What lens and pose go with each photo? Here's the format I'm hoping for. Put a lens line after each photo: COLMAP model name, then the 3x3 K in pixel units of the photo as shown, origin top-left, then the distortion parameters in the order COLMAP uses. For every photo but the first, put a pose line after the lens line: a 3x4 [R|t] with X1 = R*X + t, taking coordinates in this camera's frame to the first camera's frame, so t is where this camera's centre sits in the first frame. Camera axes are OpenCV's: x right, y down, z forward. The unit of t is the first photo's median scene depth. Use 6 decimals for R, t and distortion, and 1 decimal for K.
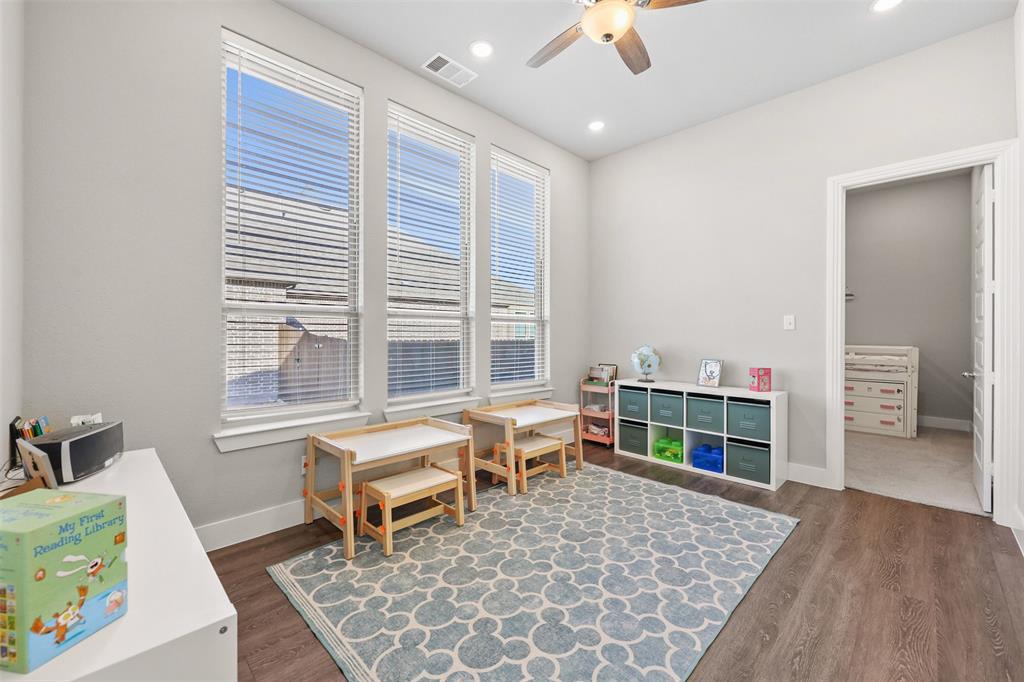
lens RADIAL K [[419.9, 0, 514.9], [0, 419.9, 336.4], [0, 0, 1]] dist [-0.001141, 0.000225]
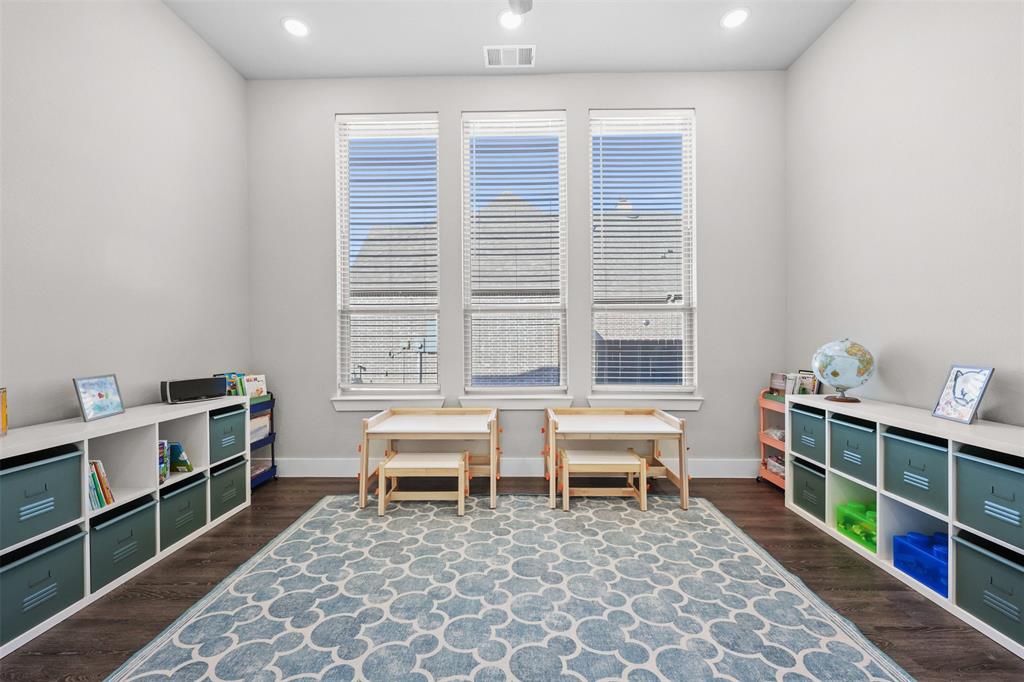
lens RADIAL K [[419.9, 0, 513.2], [0, 419.9, 343.0], [0, 0, 1]] dist [-0.001141, 0.000225]
pose [[0.685755, 0.001660, -0.727831, 0.520712], [0.003553, 0.999978, 0.005628, 0.025359], [0.727824, -0.006446, 0.685734, 0.309697]]
